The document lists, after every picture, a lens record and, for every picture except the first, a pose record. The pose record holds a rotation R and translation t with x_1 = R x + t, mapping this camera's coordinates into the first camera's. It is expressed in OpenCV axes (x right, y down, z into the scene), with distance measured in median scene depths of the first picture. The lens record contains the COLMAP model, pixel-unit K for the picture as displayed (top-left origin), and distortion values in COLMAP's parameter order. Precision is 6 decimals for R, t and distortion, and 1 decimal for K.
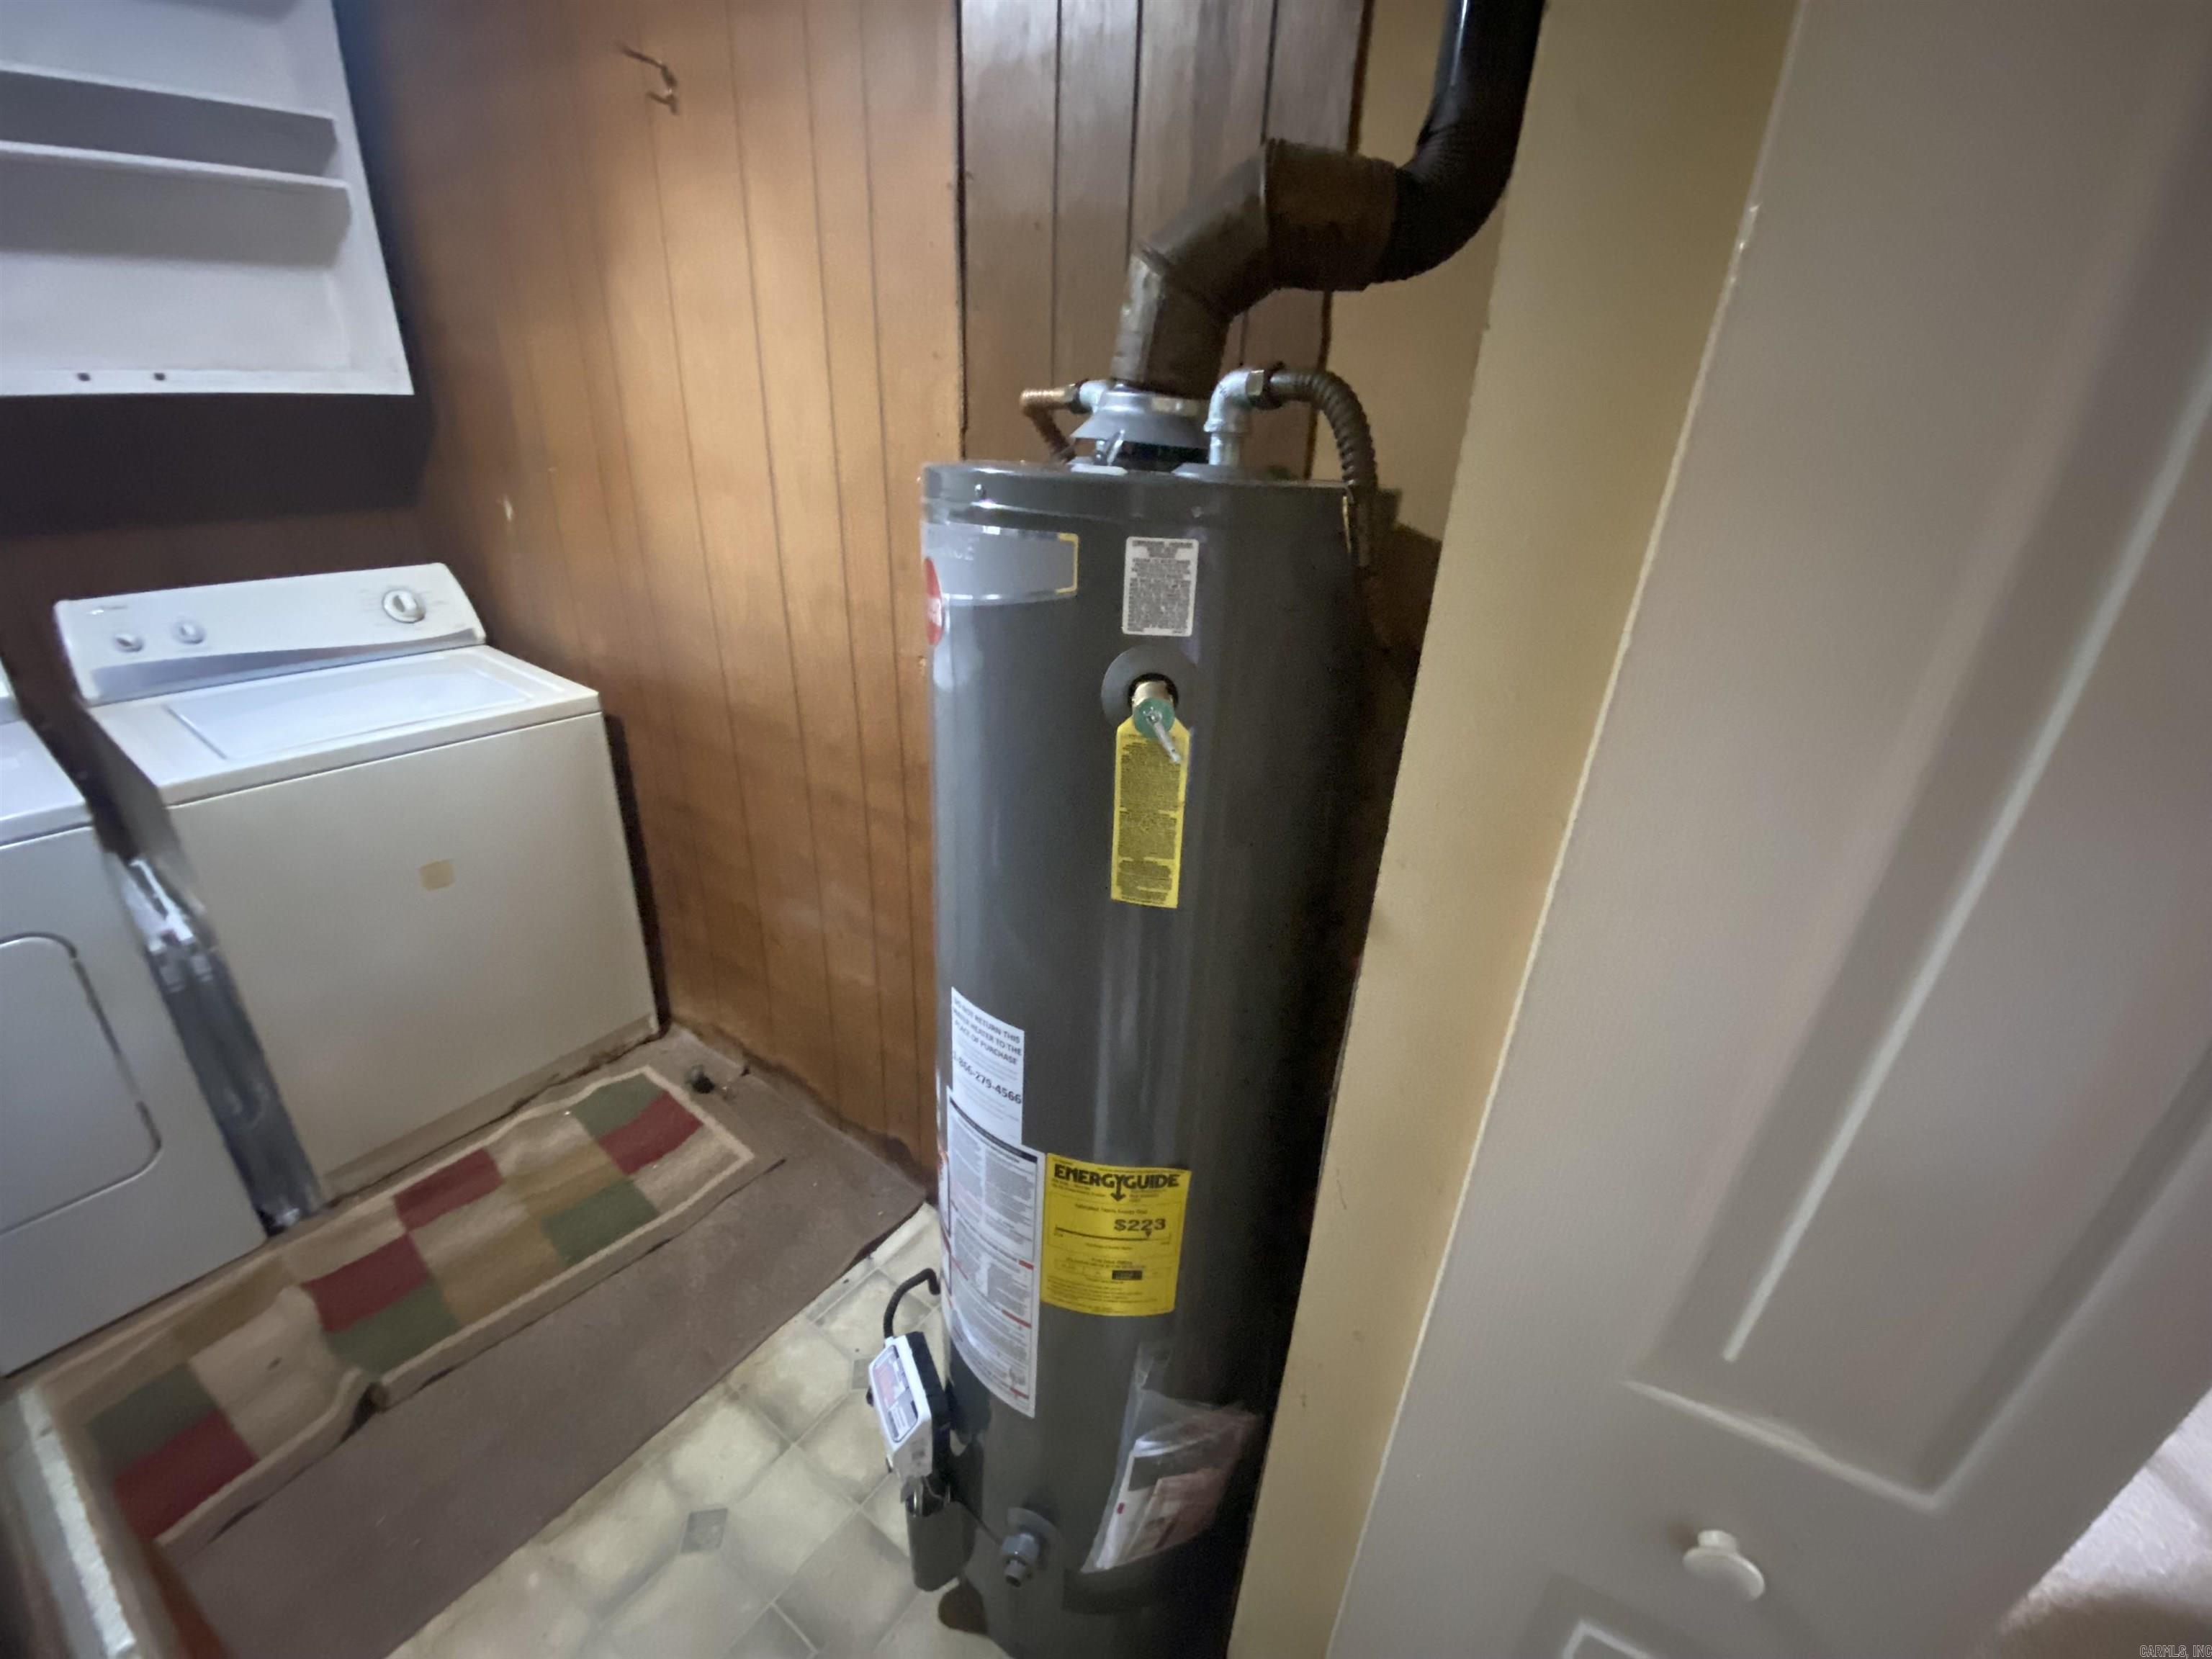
lens RADIAL K [[932.8, 0, 1100.7], [0, 932.8, 803.2], [0, 0, 1]] dist [-0.012425, 0.000203]
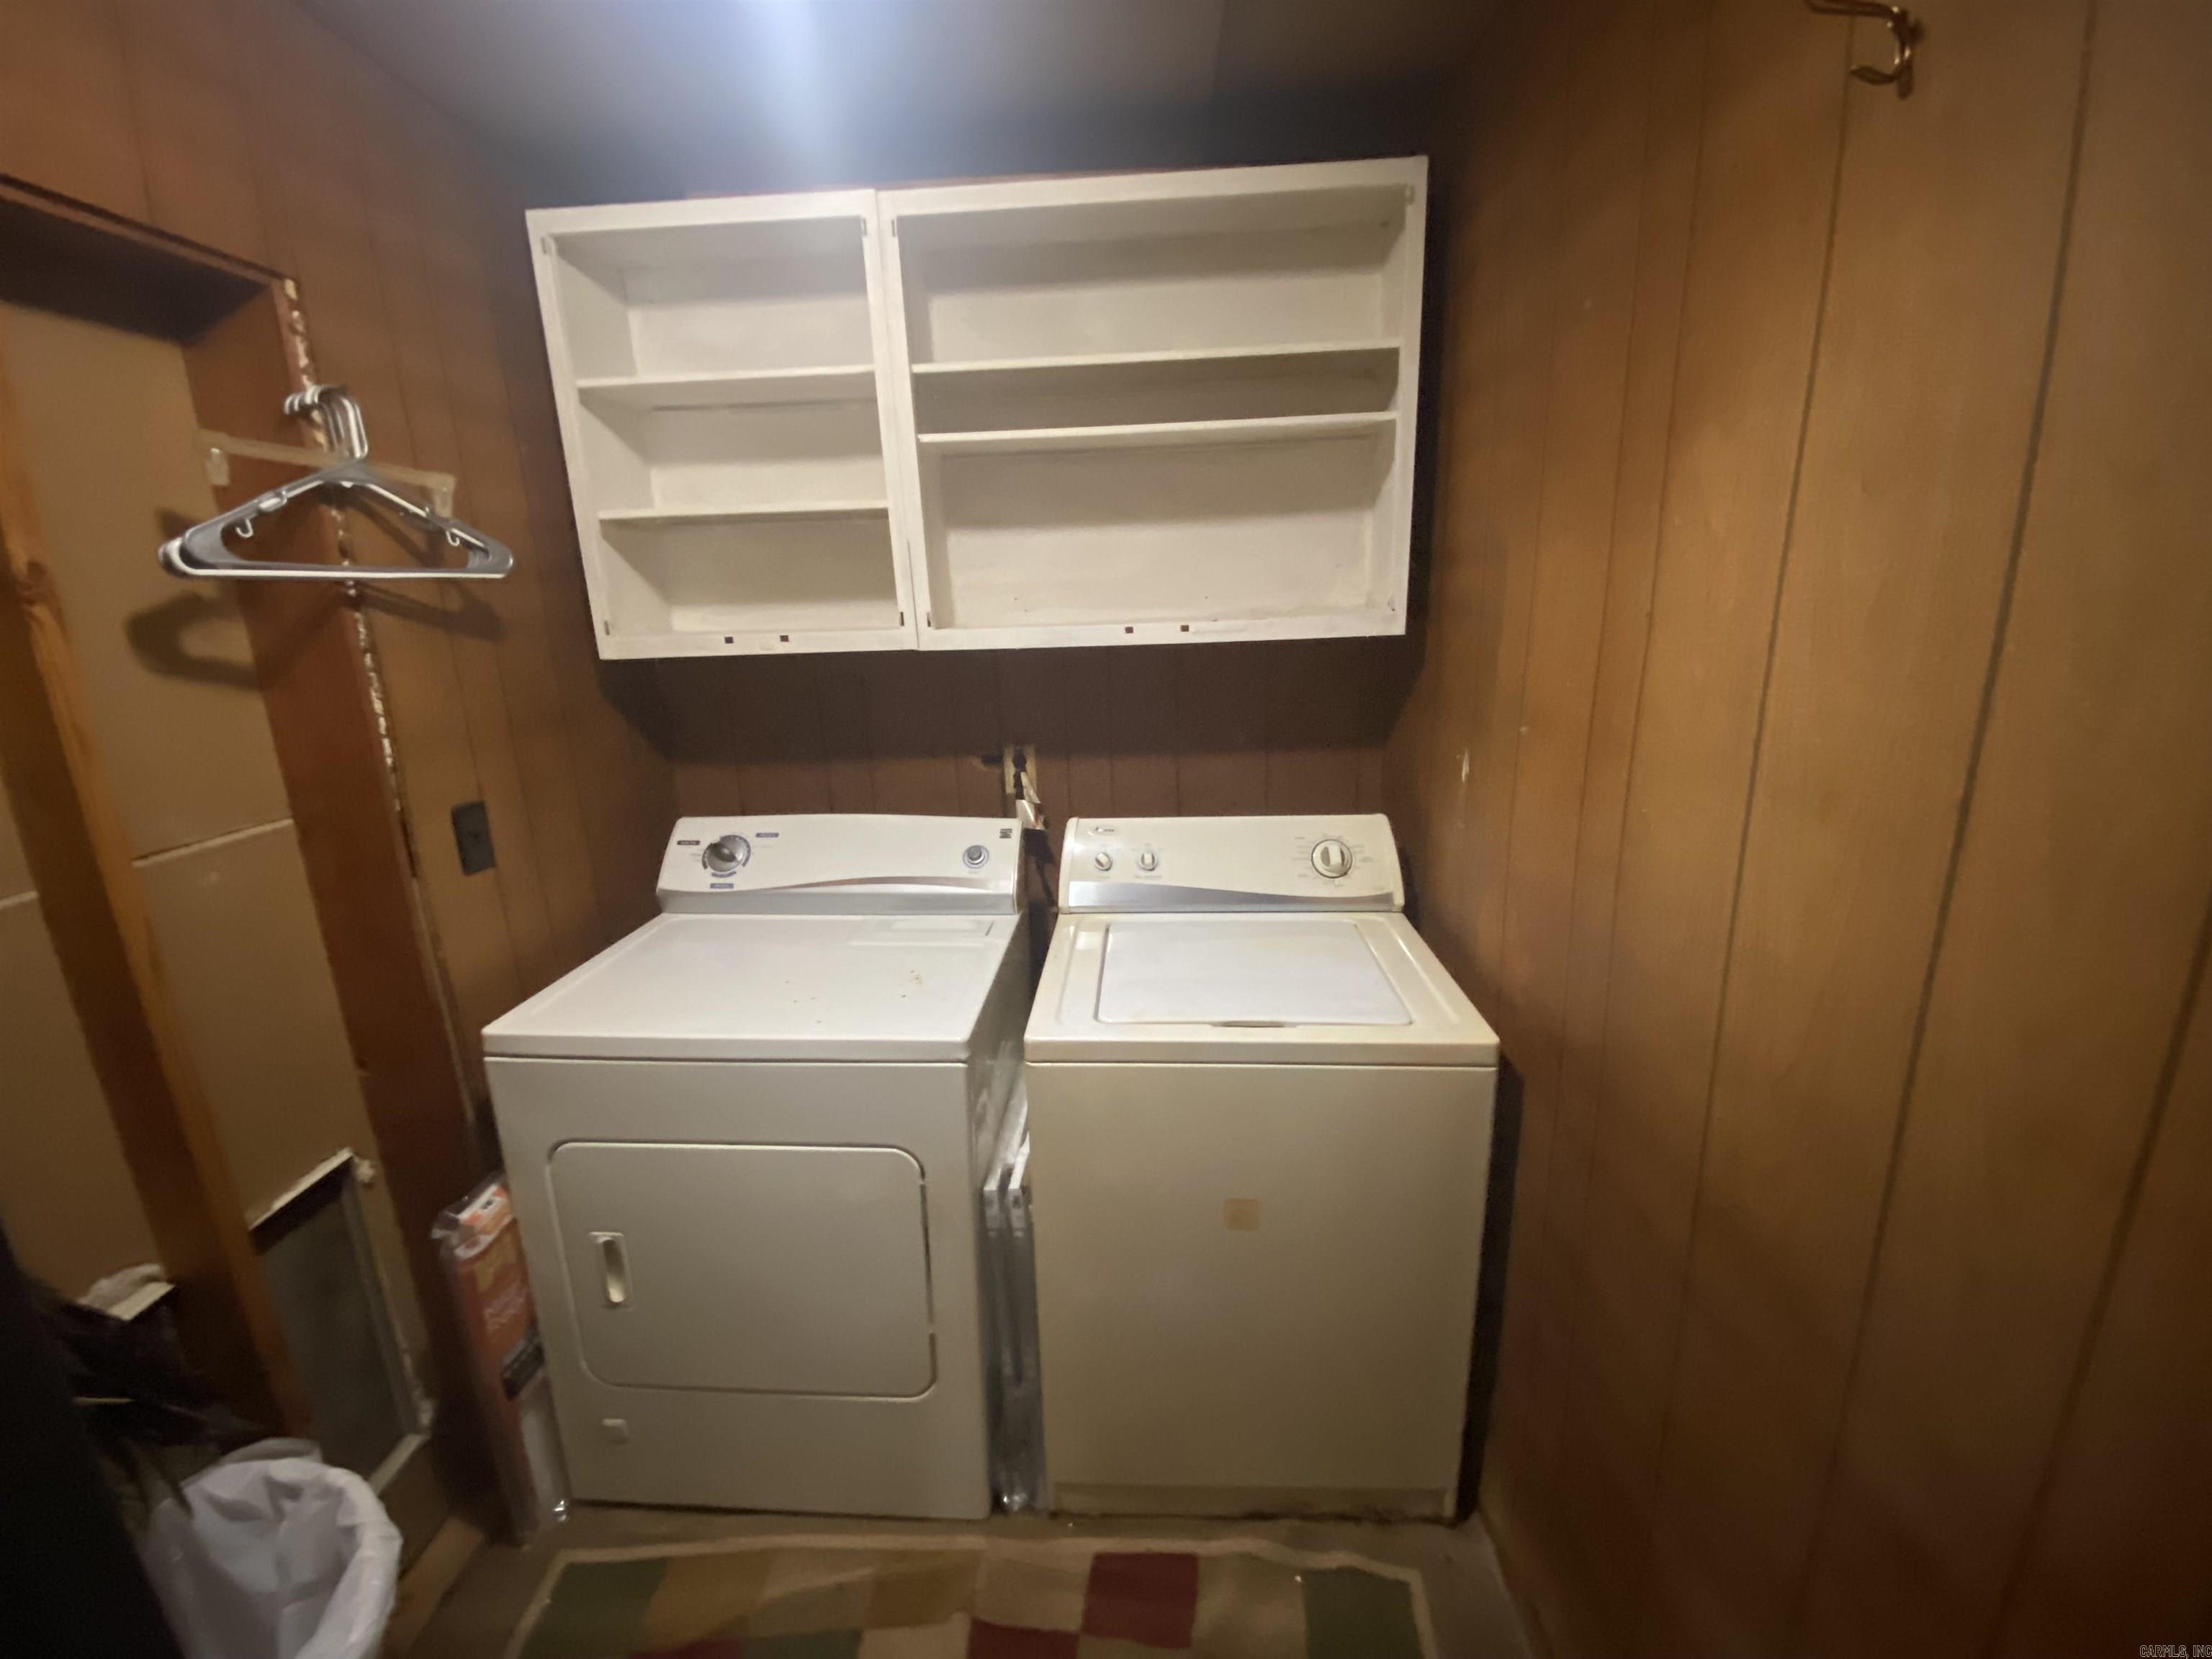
lens RADIAL K [[900.5, 0, 1106.0], [0, 900.5, 829.5], [0, 0, 1]] dist [0.001145, -0.016255]
pose [[0.564181, 0.143523, -0.813081, -0.205328], [-0.291346, 0.956034, -0.033403, -0.177700], [0.772539, 0.255734, 0.581191, 0.381354]]
